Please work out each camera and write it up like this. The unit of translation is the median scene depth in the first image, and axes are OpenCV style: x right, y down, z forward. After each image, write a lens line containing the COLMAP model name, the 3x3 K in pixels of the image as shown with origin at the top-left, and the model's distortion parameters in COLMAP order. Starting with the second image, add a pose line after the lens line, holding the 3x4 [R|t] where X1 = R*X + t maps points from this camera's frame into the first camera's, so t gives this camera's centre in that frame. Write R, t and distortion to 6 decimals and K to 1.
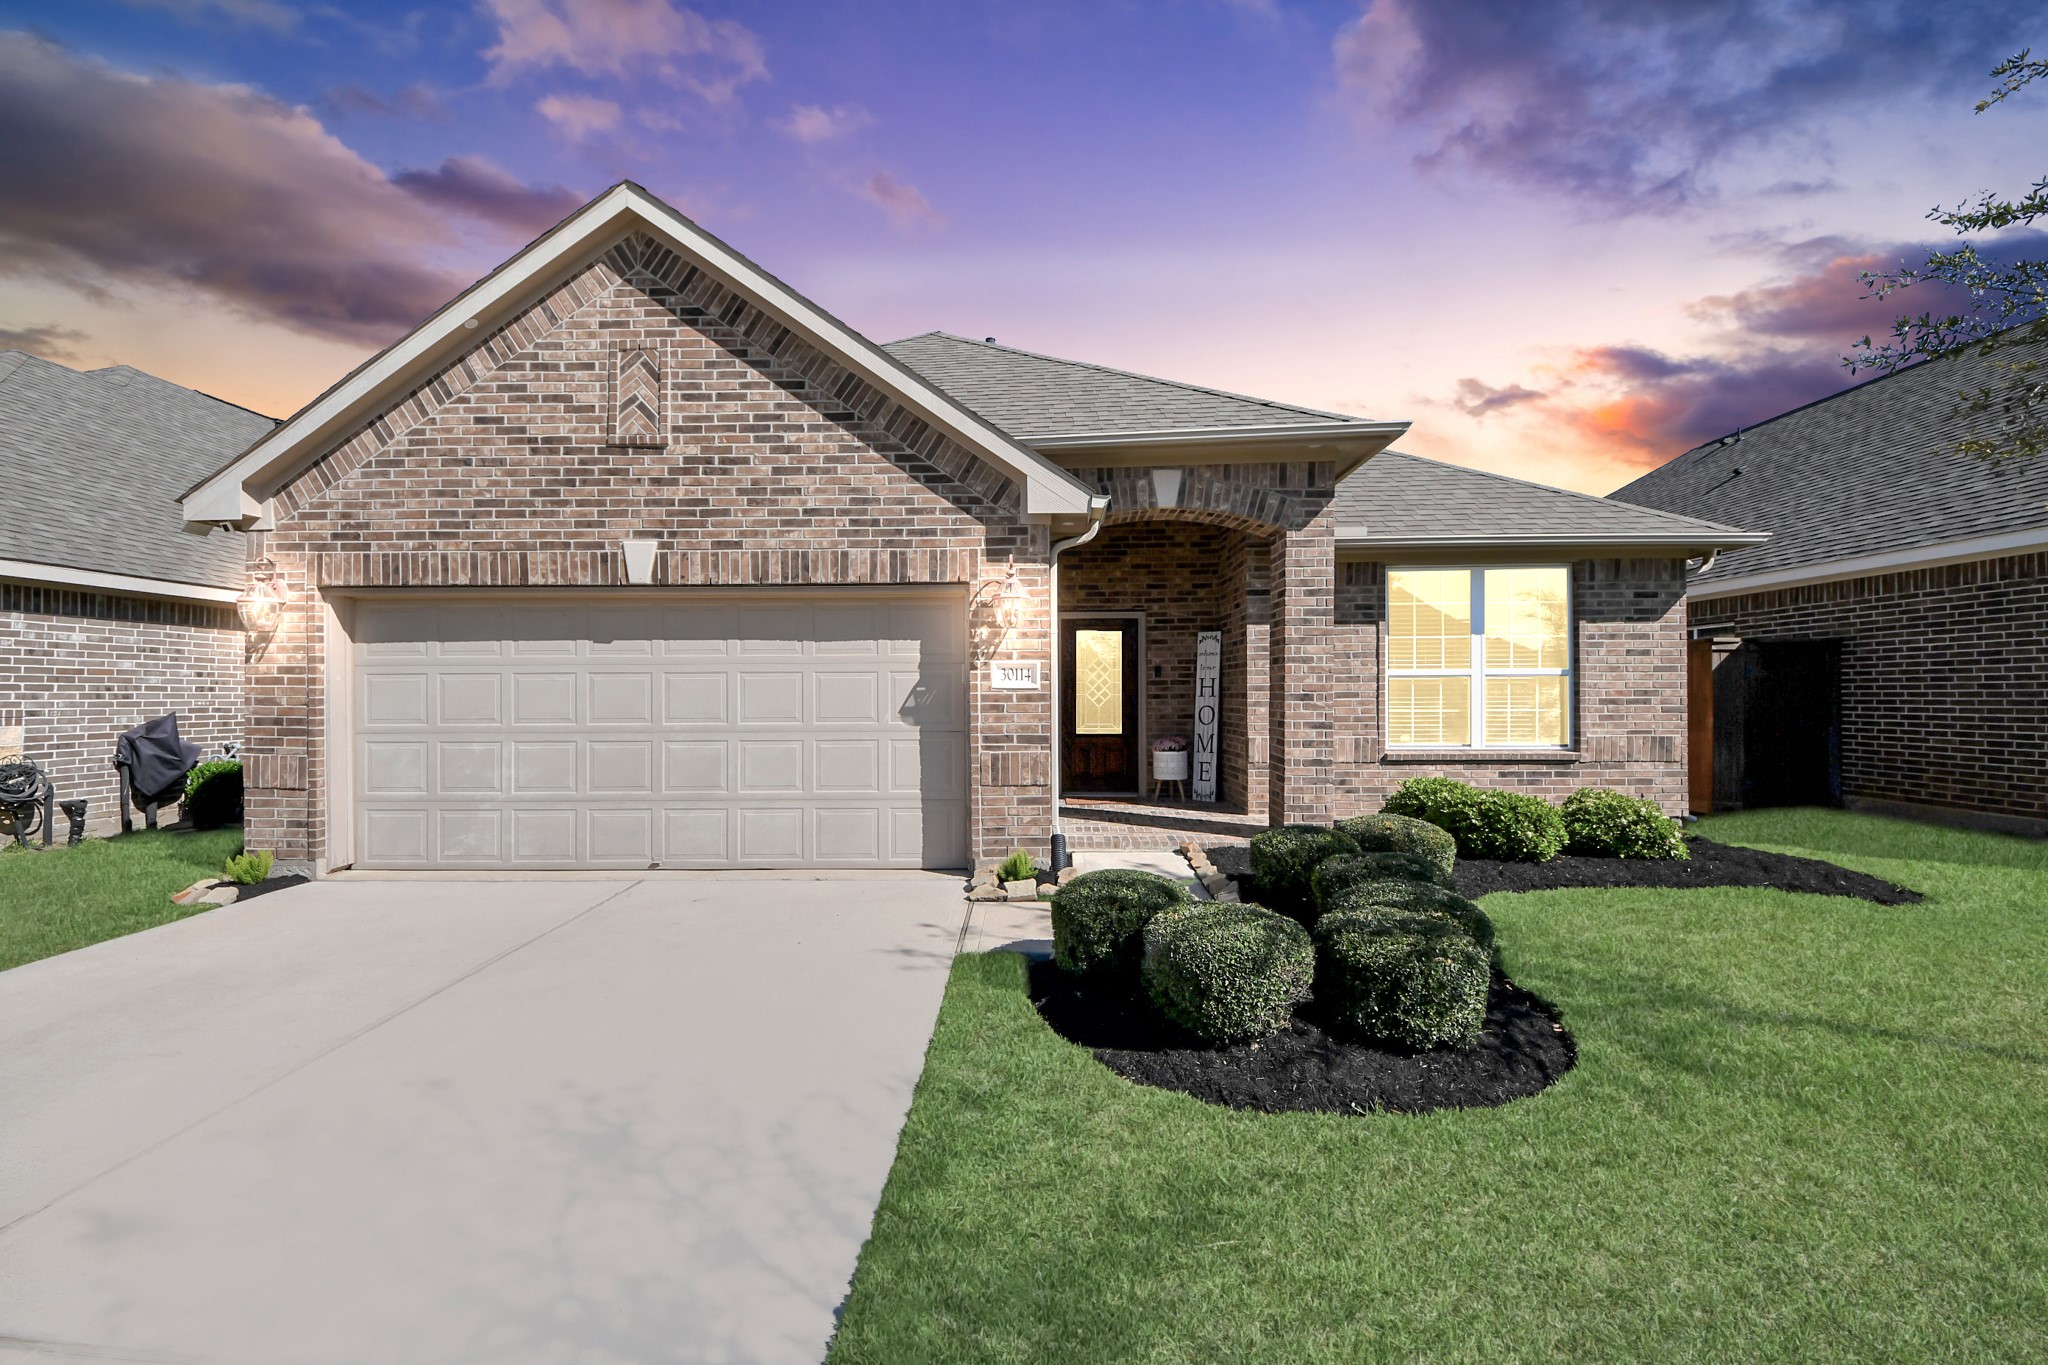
lens RADIAL K [[750.4, 0, 1030.5], [0, 750.4, 689.3], [0, 0, 1]] dist [0.011737, -0.000744]
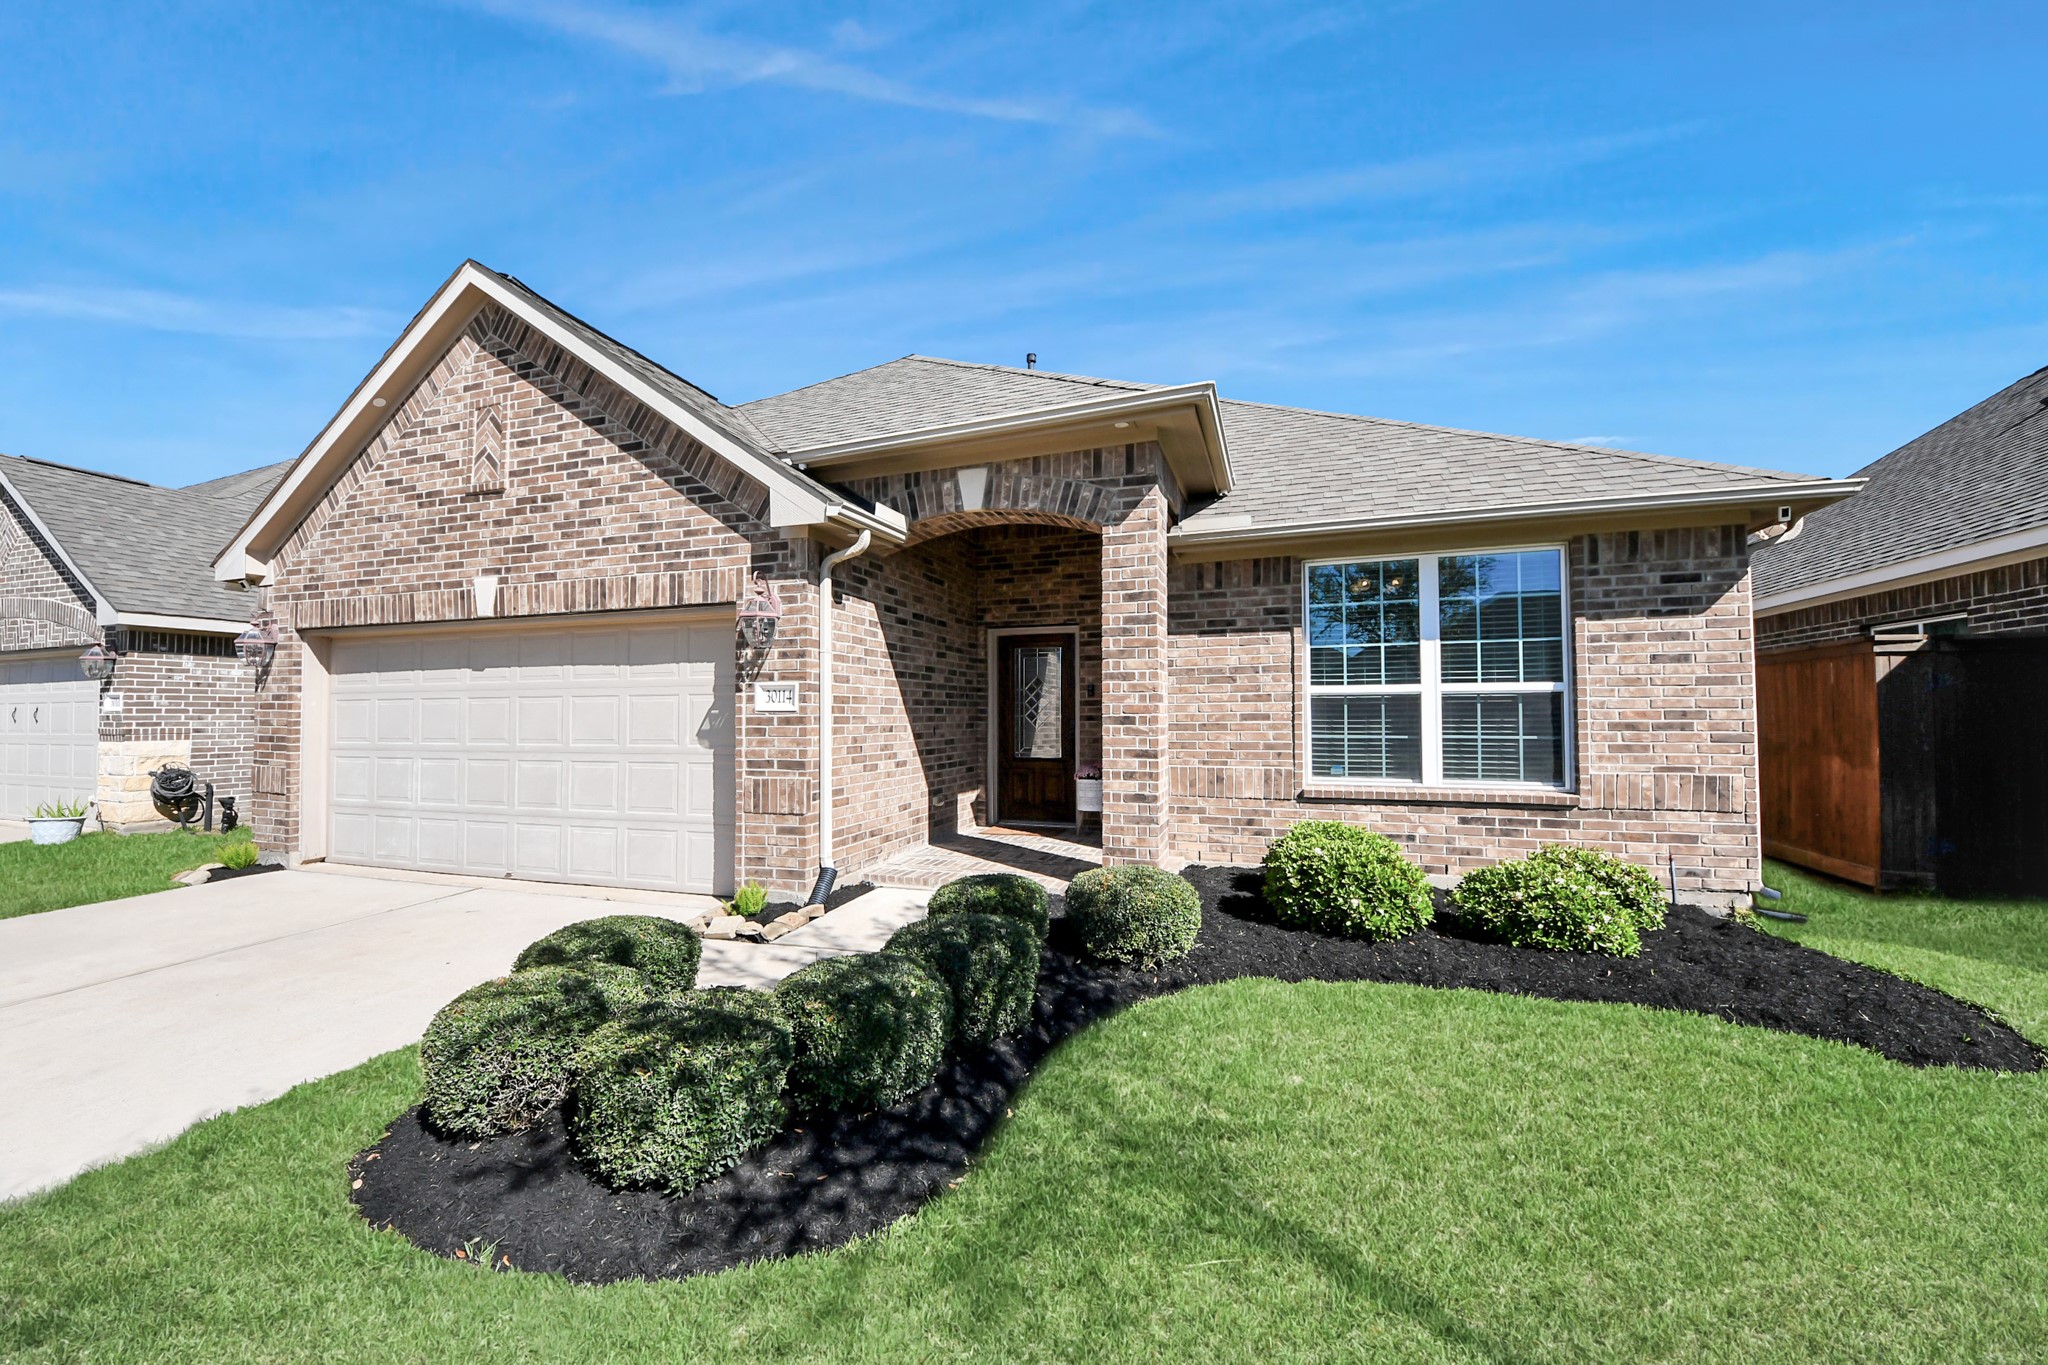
lens RADIAL K [[744.1, 0, 1024.1], [0, 744.1, 687.3], [0, 0, 1]] dist [0.007158, -0.002294]
pose [[0.958352, -0.010872, -0.285384, 0.518776], [0.002729, 0.999578, -0.028916, -0.002860], [0.285578, 0.026933, 0.957977, 0.173583]]
